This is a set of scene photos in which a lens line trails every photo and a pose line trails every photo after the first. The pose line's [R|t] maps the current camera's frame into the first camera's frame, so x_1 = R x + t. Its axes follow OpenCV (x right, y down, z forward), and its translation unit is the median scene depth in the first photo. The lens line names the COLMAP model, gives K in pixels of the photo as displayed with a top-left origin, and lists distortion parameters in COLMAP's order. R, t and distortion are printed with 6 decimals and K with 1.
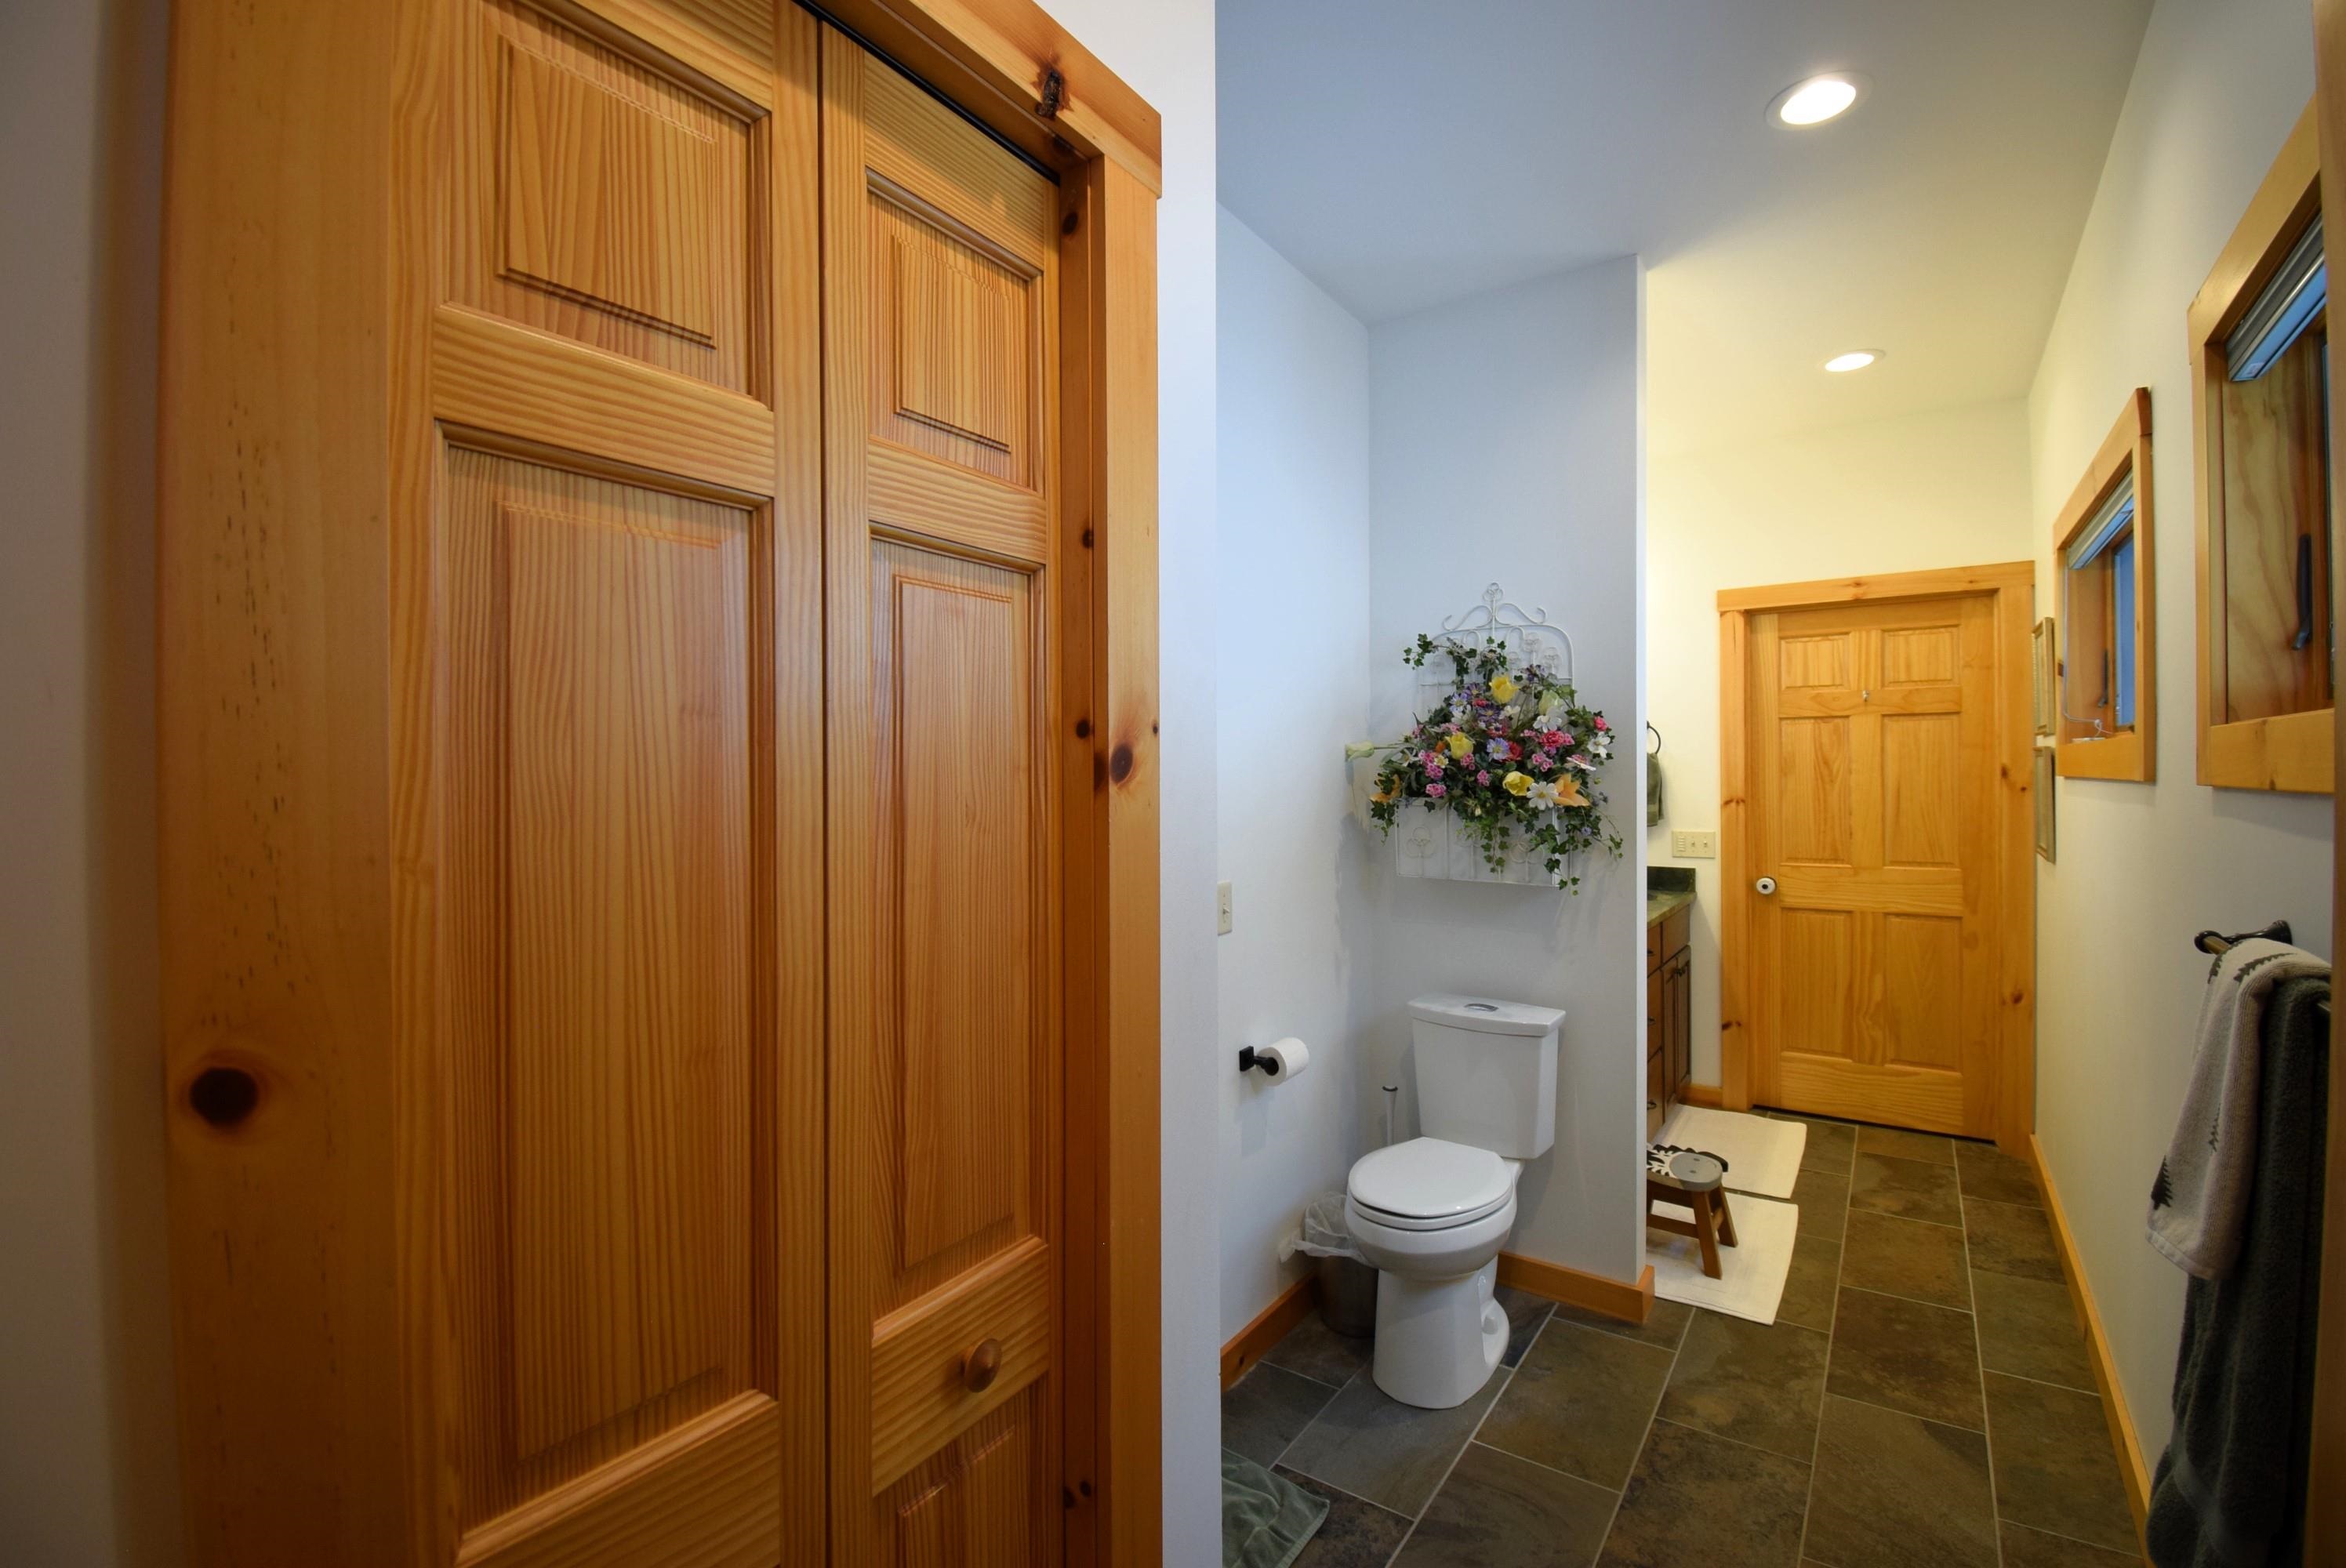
lens RADIAL K [[1027.8, 0, 1175.0], [0, 1027.8, 768.2], [0, 0, 1]] dist [0.023474, -0.028843]
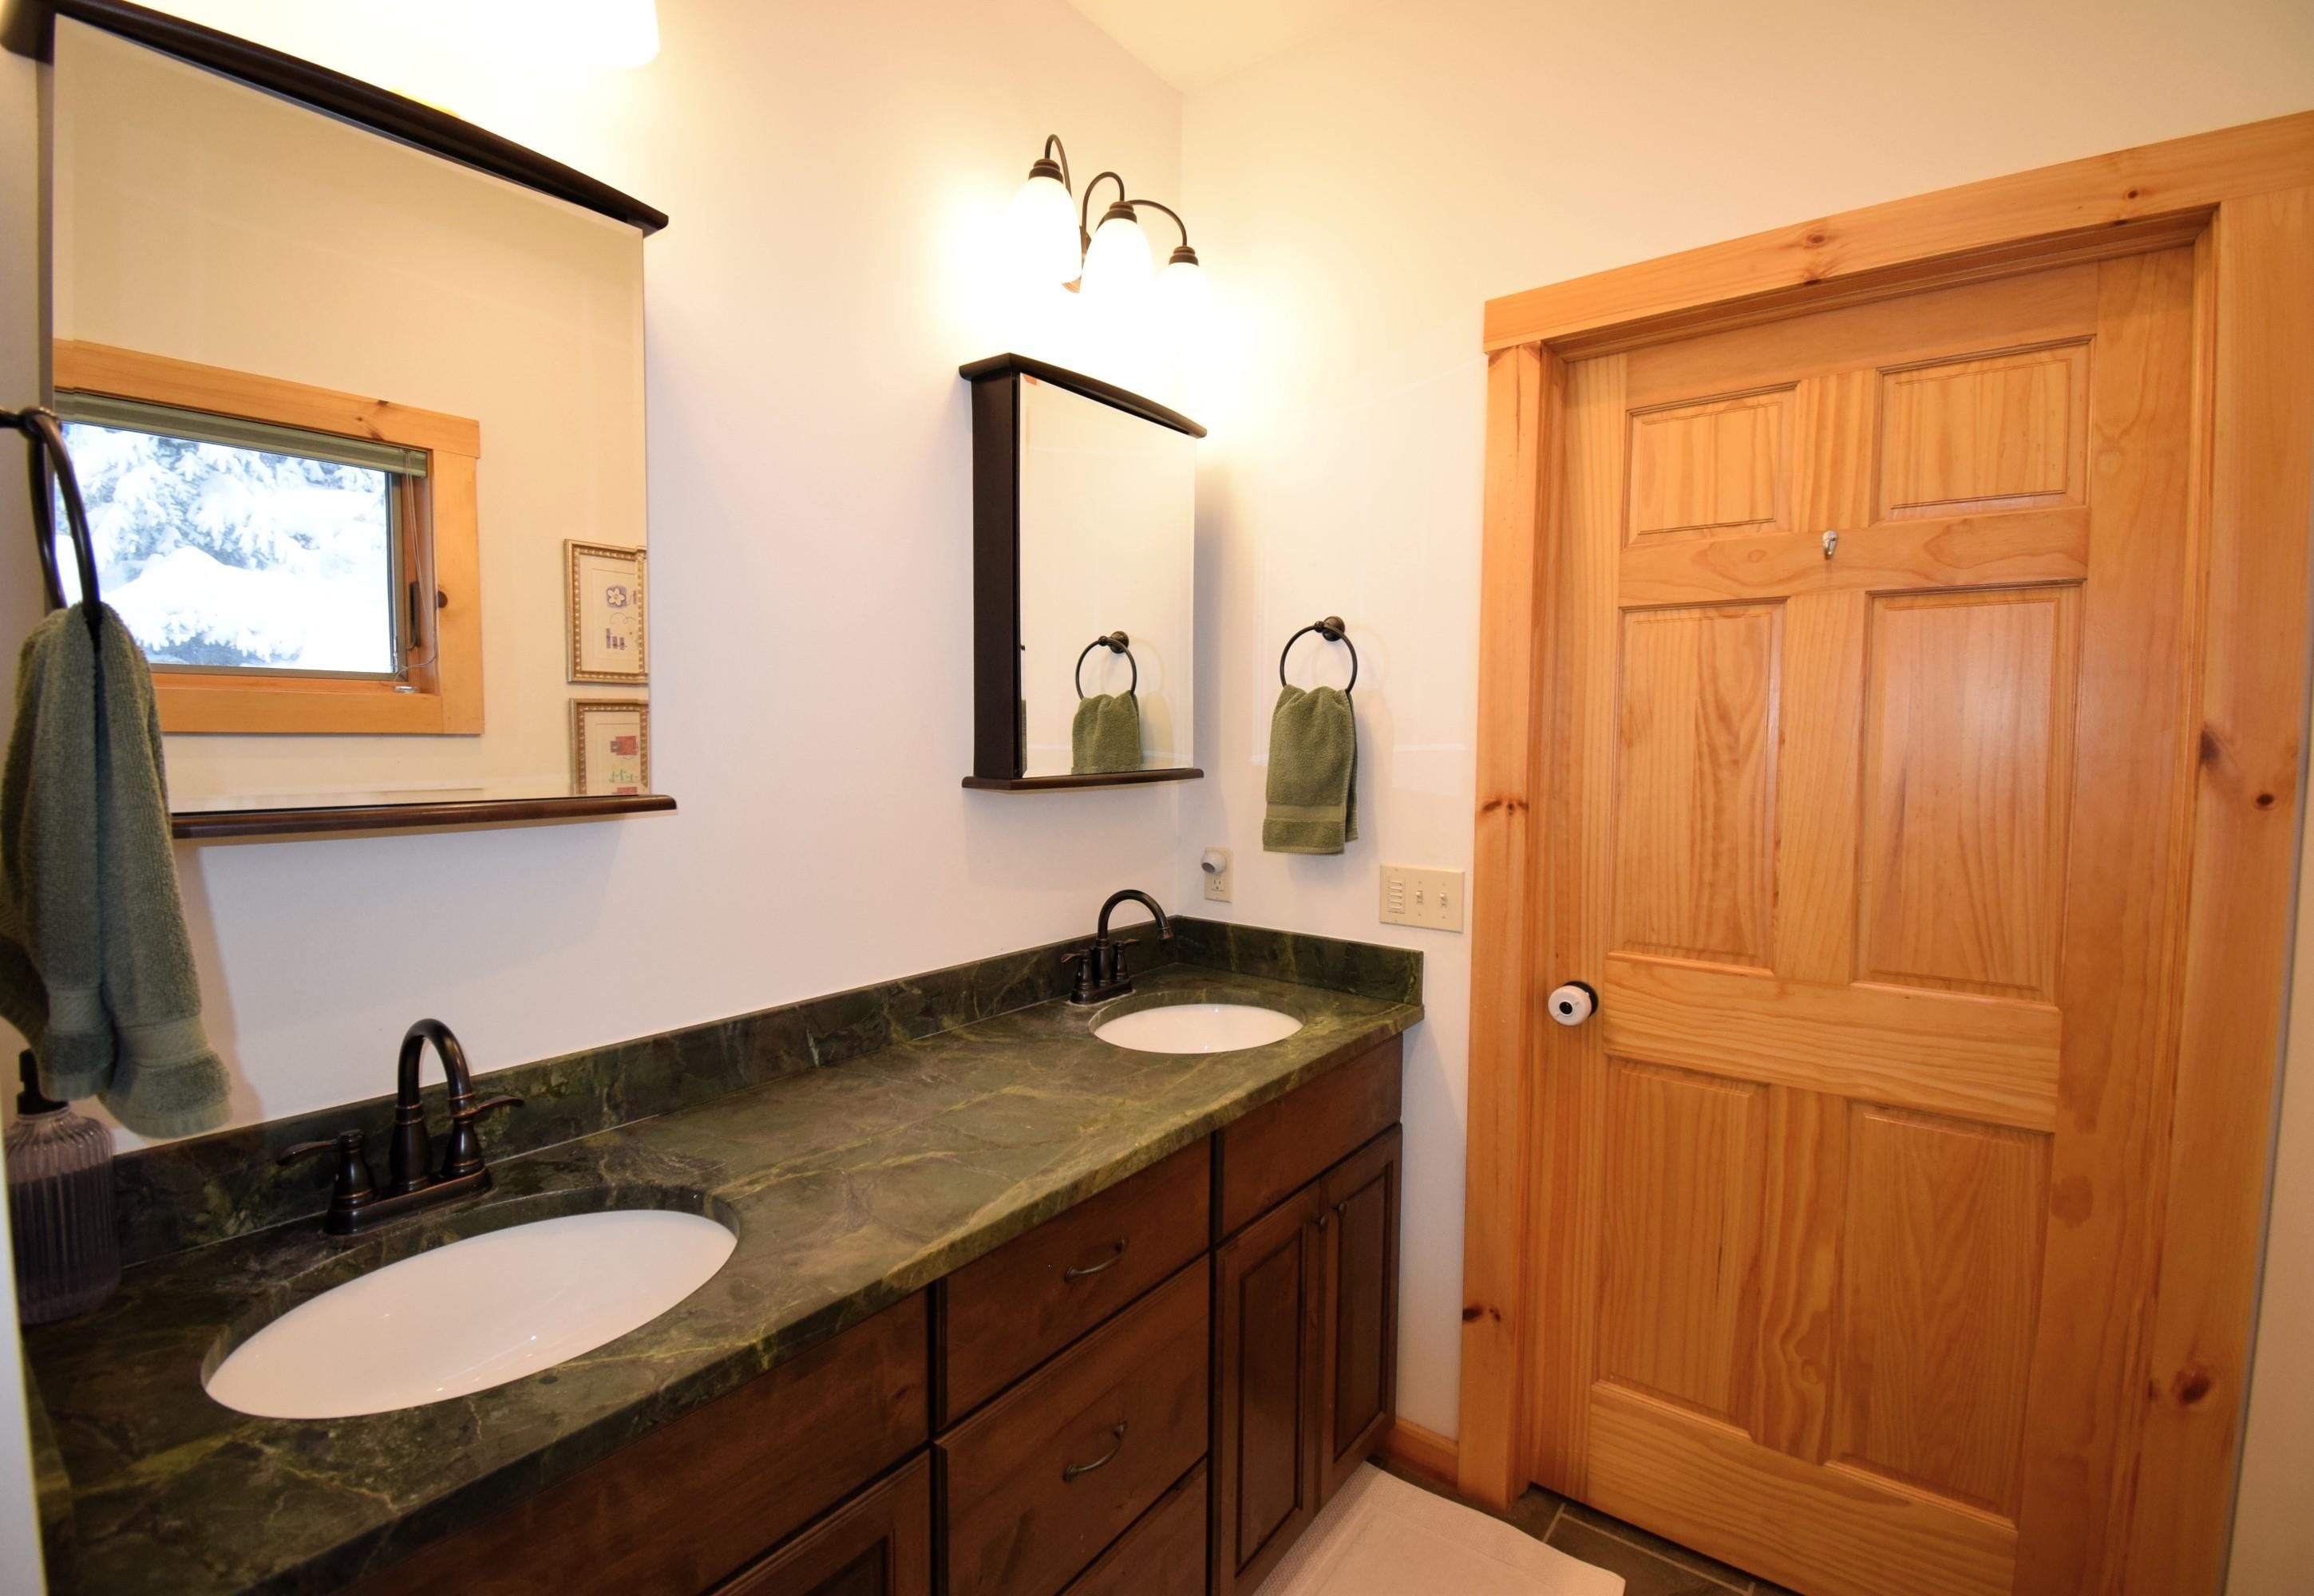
lens RADIAL K [[1013.2, 0, 1151.3], [0, 1013.2, 777.8], [0, 0, 1]] dist [0.018693, -0.024359]
pose [[0.998485, 0.014864, -0.052985, 0.432626], [-0.011790, 0.998255, 0.057862, -0.001589], [0.053753, -0.057150, 0.996918, 0.595316]]
